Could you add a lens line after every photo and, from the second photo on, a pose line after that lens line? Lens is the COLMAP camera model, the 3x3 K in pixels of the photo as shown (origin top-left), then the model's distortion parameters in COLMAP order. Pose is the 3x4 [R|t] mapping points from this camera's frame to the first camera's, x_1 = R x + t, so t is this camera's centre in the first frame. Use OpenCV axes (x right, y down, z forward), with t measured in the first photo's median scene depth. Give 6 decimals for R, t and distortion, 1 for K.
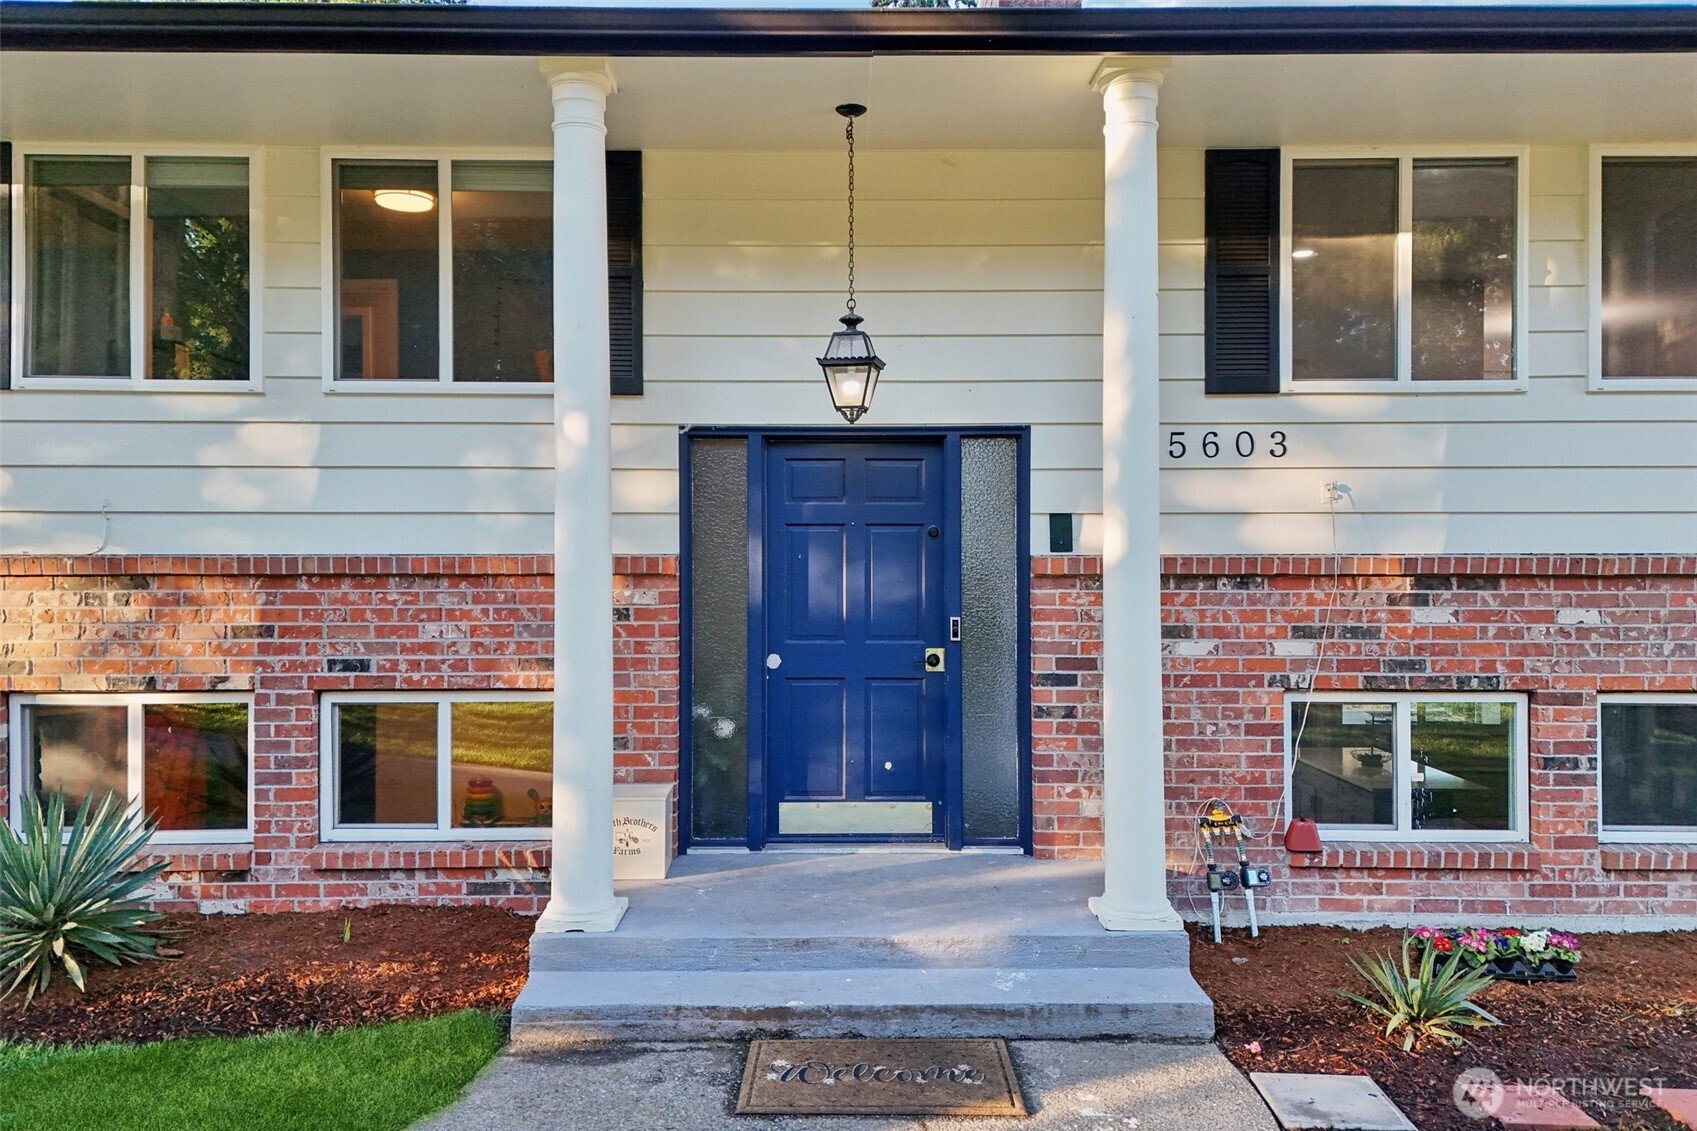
lens RADIAL K [[1235.5, 0, 848.5], [0, 1235.5, 565.5], [0, 0, 1]] dist [0.032397, -0.003875]
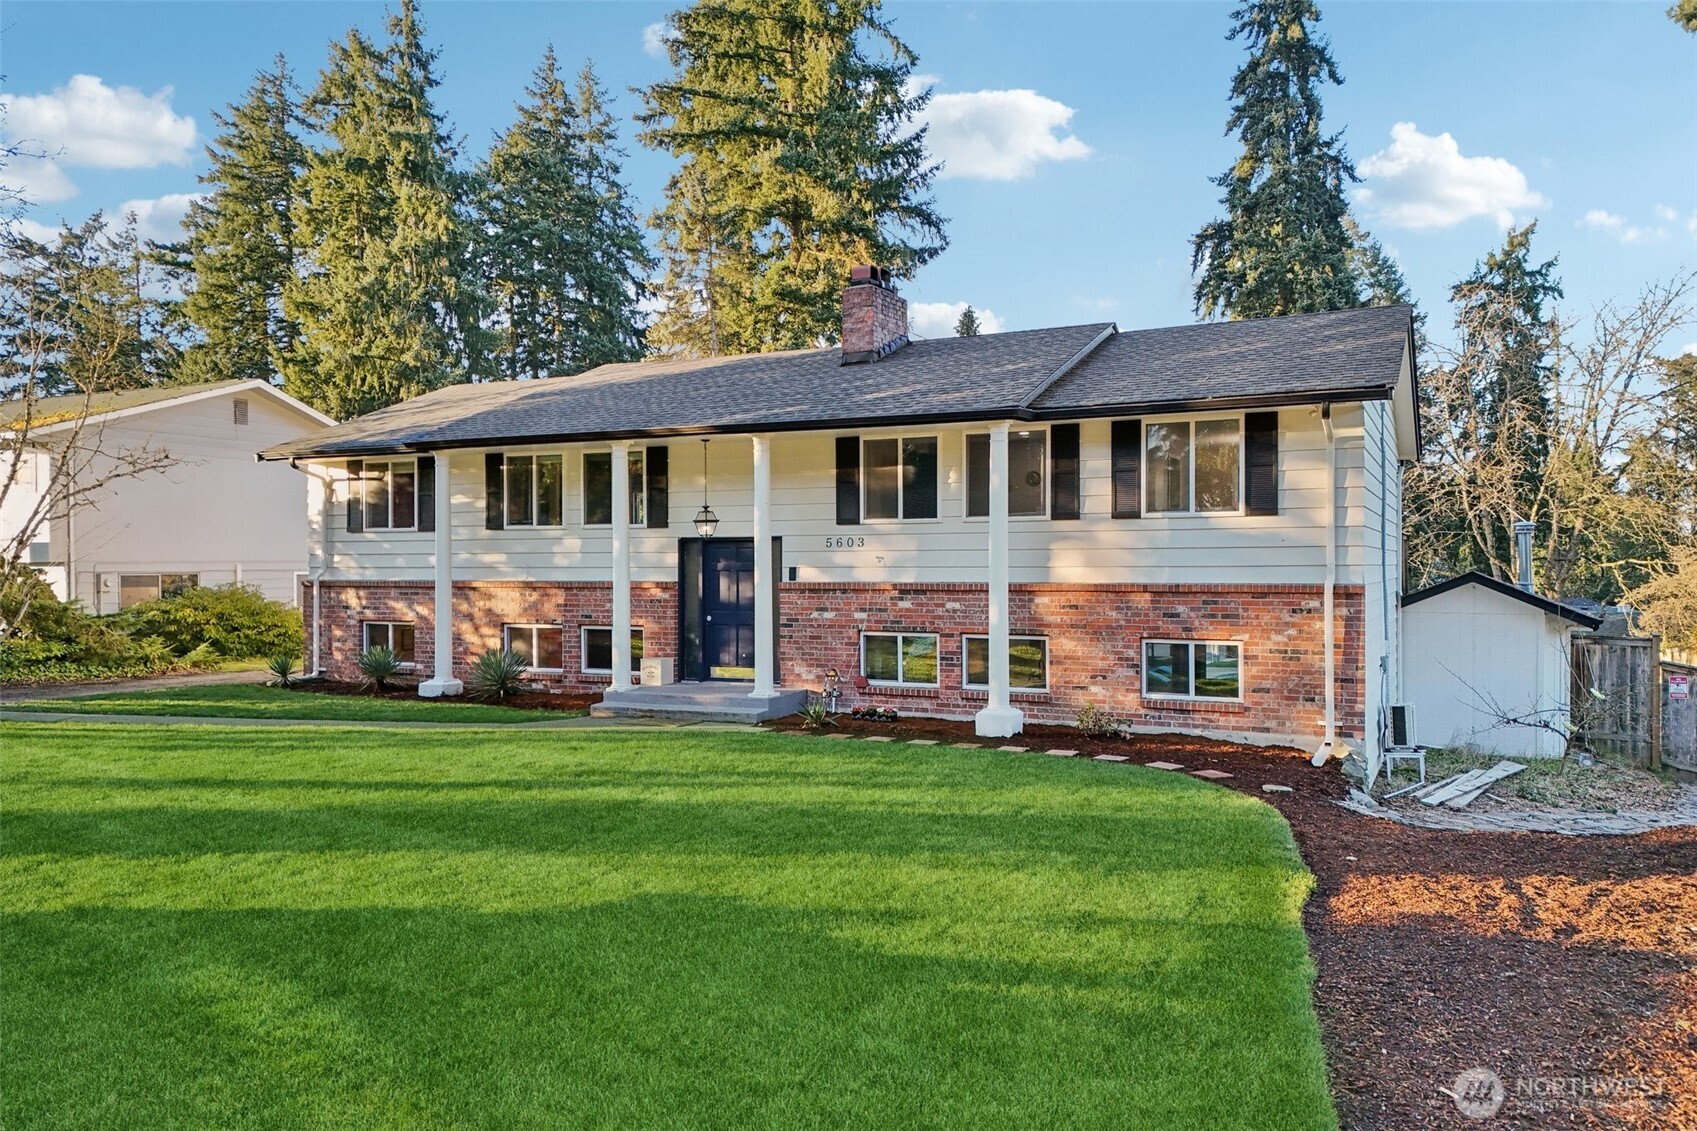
lens RADIAL K [[1235.5, 0, 848.5], [0, 1235.5, 565.5], [0, 0, 1]] dist [0.032397, -0.003875]
pose [[0.903769, -0.001870, -0.428016, 1.525085], [0.003960, 0.999984, 0.003993, -0.057362], [0.428001, -0.005304, 0.903762, -1.528939]]
